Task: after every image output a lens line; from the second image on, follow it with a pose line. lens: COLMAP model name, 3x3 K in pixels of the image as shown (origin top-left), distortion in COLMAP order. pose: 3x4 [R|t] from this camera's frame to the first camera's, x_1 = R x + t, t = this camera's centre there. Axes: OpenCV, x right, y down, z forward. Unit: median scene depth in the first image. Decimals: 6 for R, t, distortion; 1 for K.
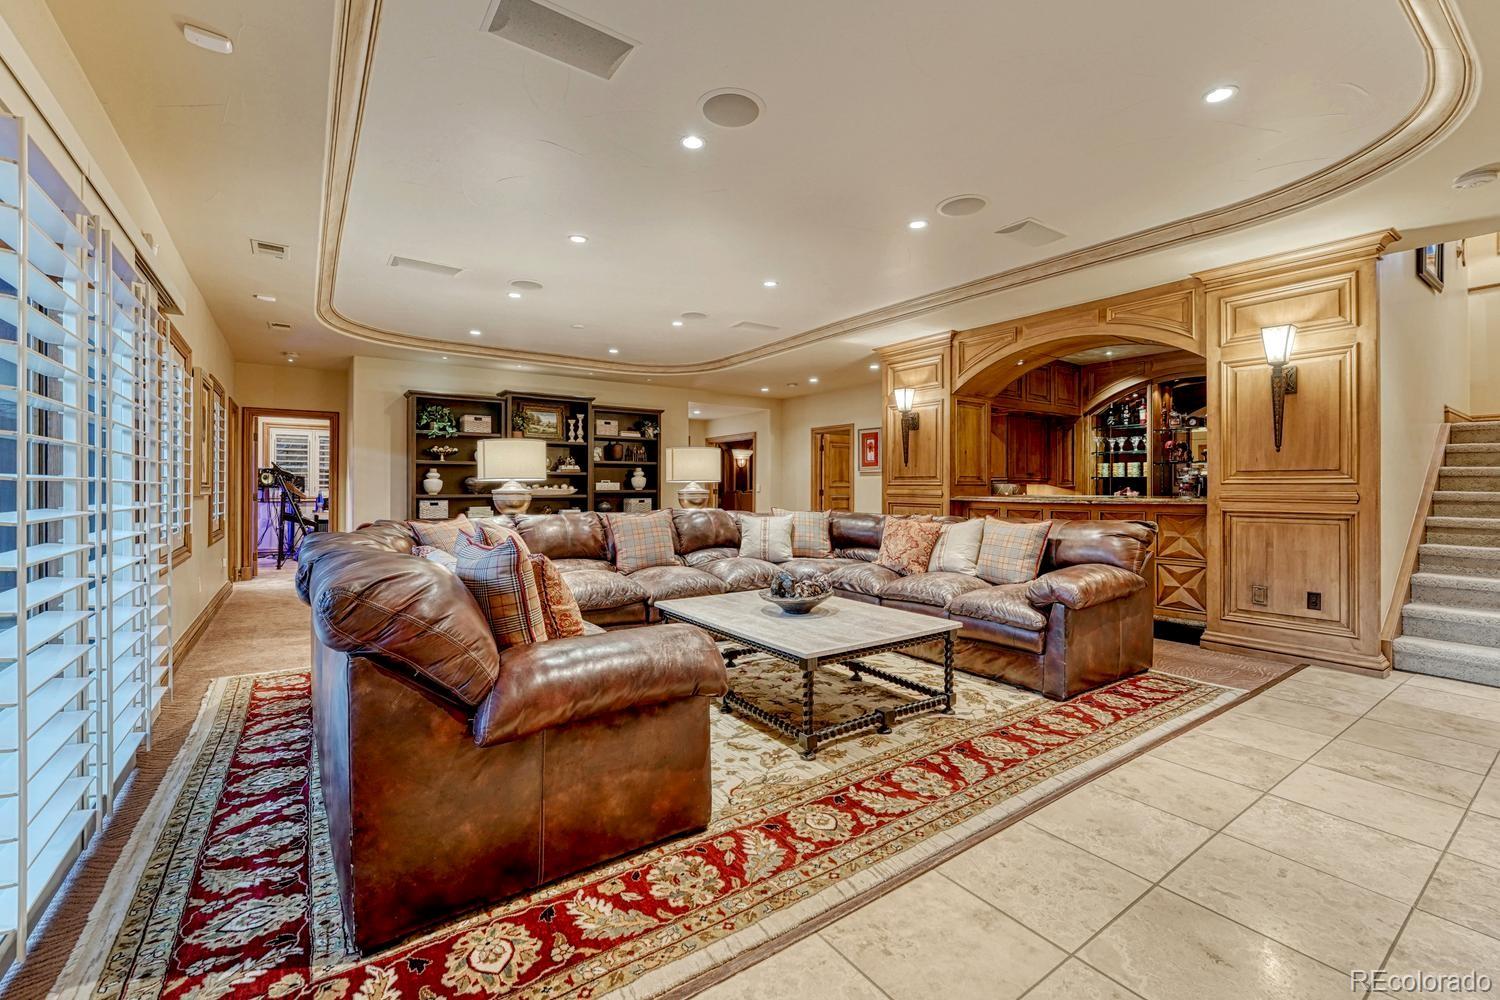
lens RADIAL K [[630.4, 0, 750.4], [0, 630.4, 489.9], [0, 0, 1]] dist [-0.010516, -0.000282]
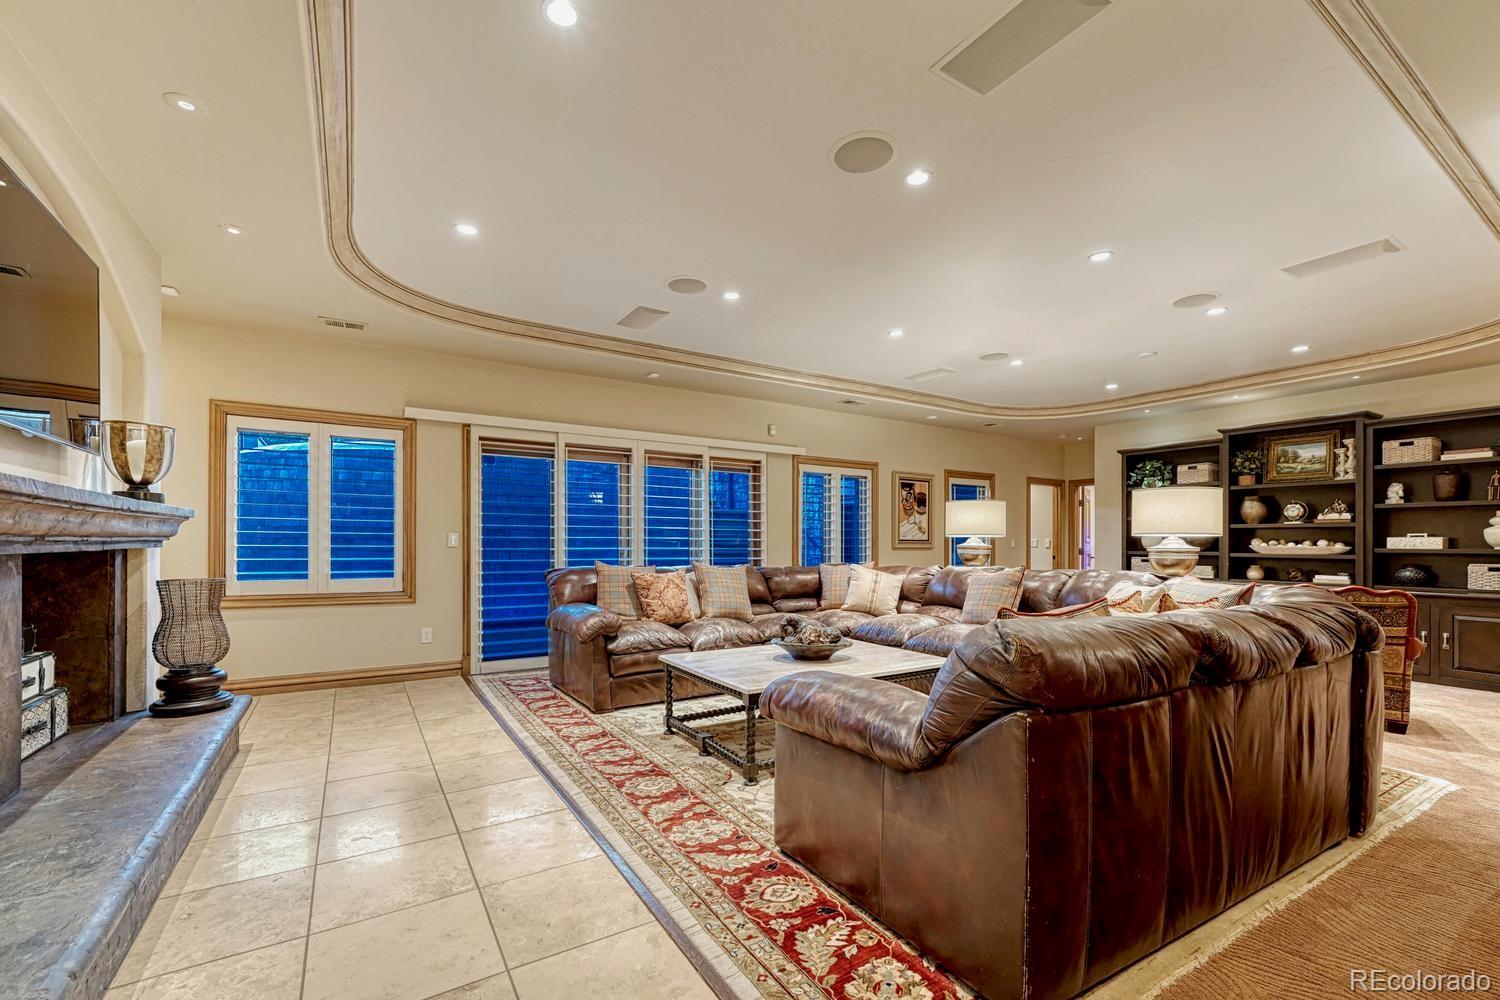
lens RADIAL K [[630.4, 0, 754.1], [0, 630.4, 543.6], [0, 0, 1]] dist [-0.010516, -0.000282]
pose [[-0.044319, 0.000565, -0.999017, 1.270422], [-0.008377, 0.999964, 0.000937, 0.000715], [0.998982, 0.008410, -0.044313, 1.070305]]
